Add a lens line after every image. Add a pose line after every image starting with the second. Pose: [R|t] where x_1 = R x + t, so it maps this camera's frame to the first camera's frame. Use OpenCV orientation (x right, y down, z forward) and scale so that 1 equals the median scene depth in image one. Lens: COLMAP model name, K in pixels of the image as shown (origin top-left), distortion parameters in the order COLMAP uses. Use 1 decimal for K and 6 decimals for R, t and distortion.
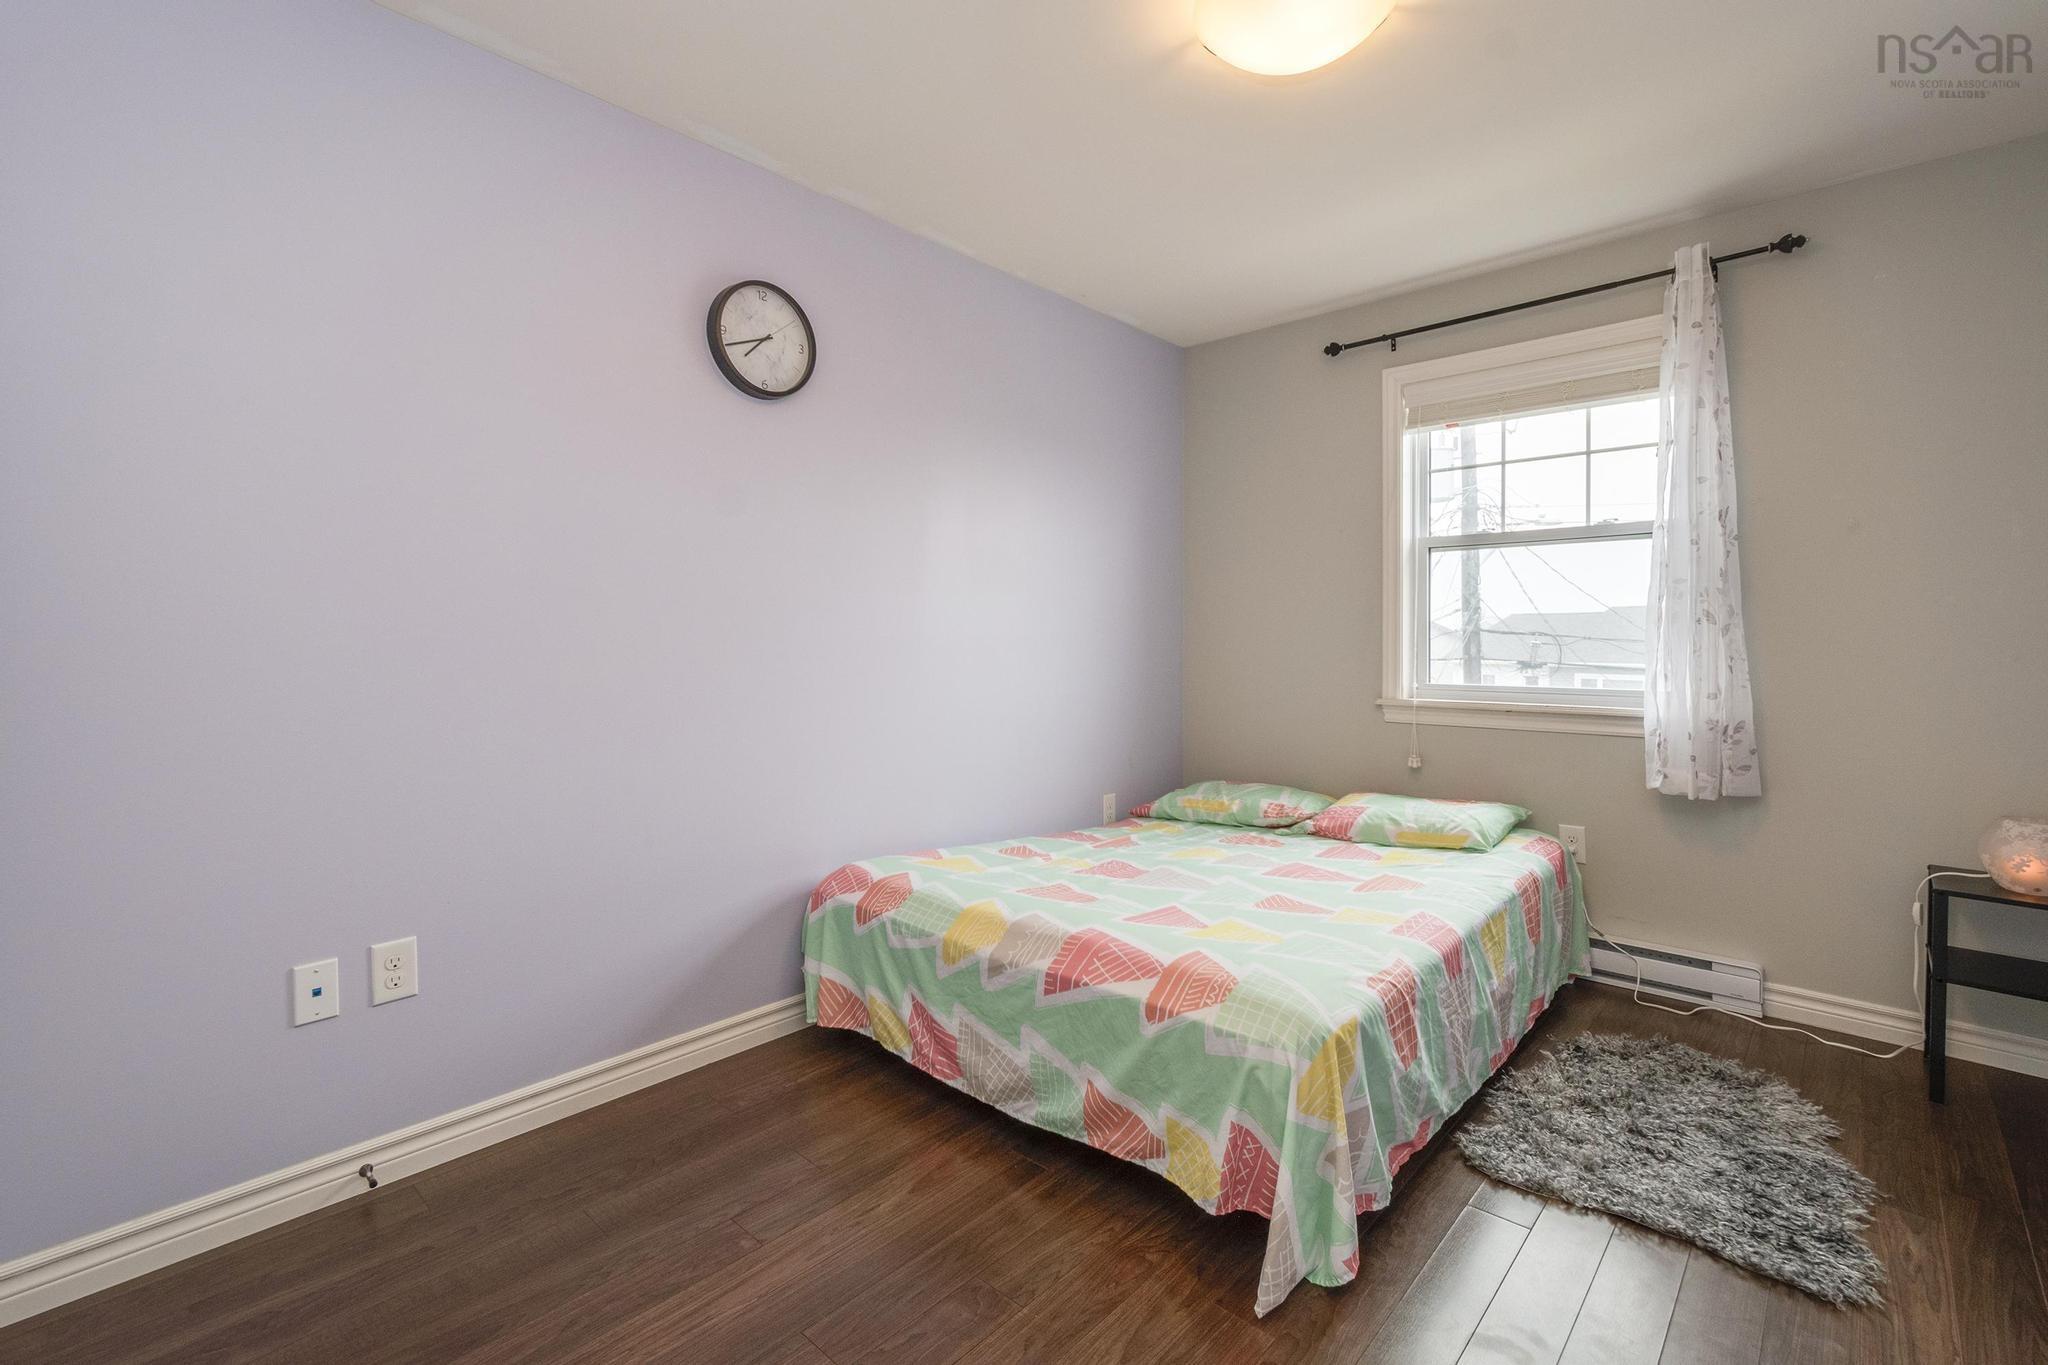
lens RADIAL K [[925.0, 0, 1031.9], [0, 925.0, 634.2], [0, 0, 1]] dist [0.015370, -0.001174]
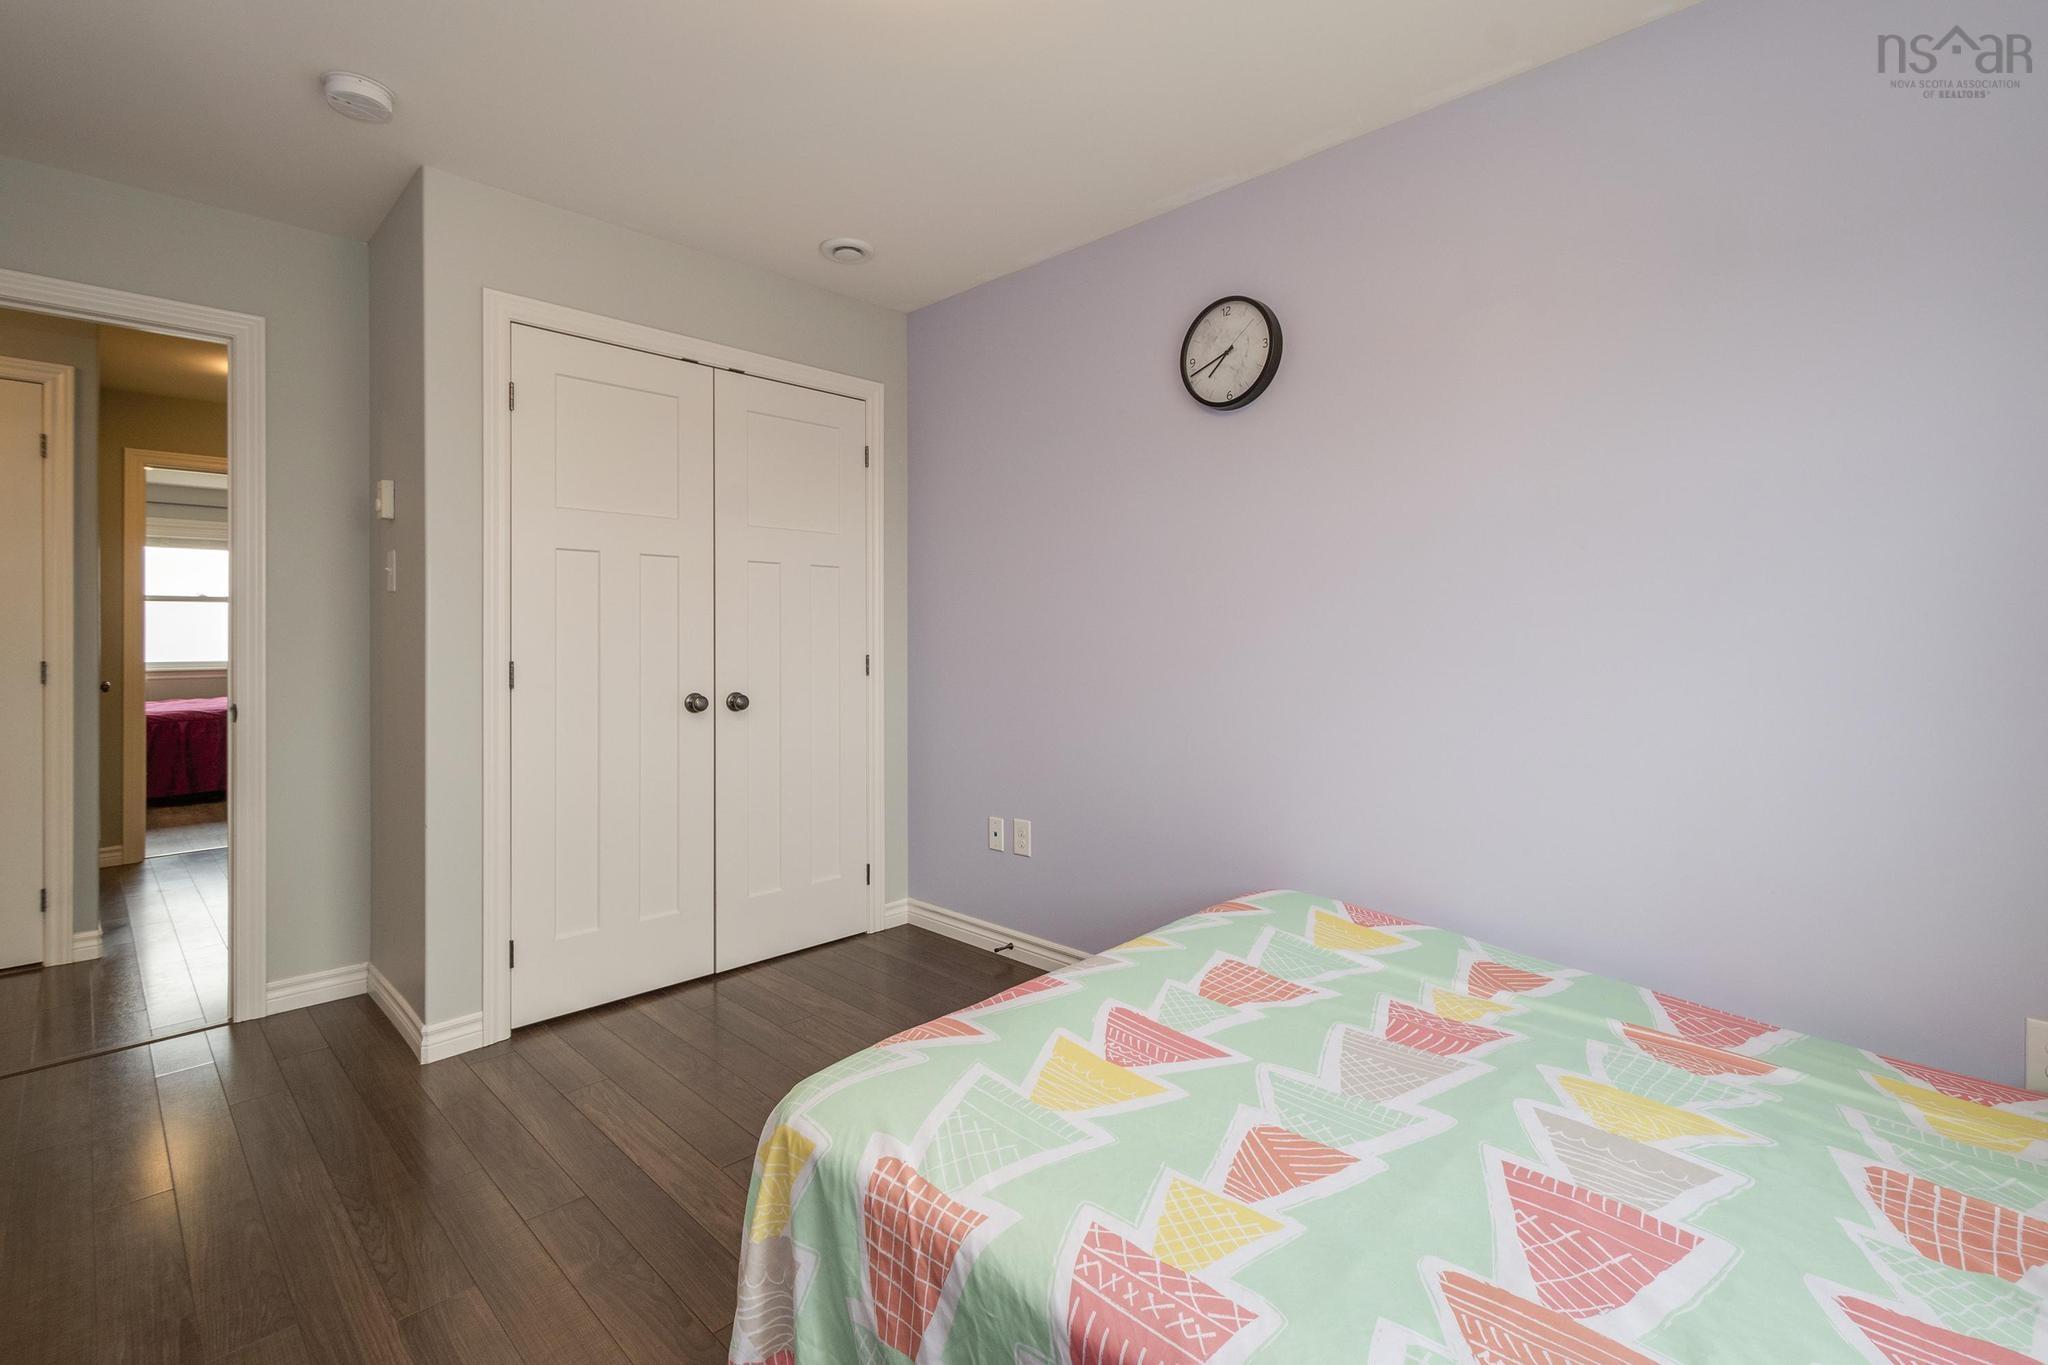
lens RADIAL K [[891.7, 0, 1027.6], [0, 891.7, 661.3], [0, 0, 1]] dist [0.015420, -0.000095]
pose [[-0.026240, 0.022606, -0.999400, 0.786925], [0.005409, 0.999733, 0.022471, 0.000535], [0.999641, -0.004817, -0.026355, 0.882453]]
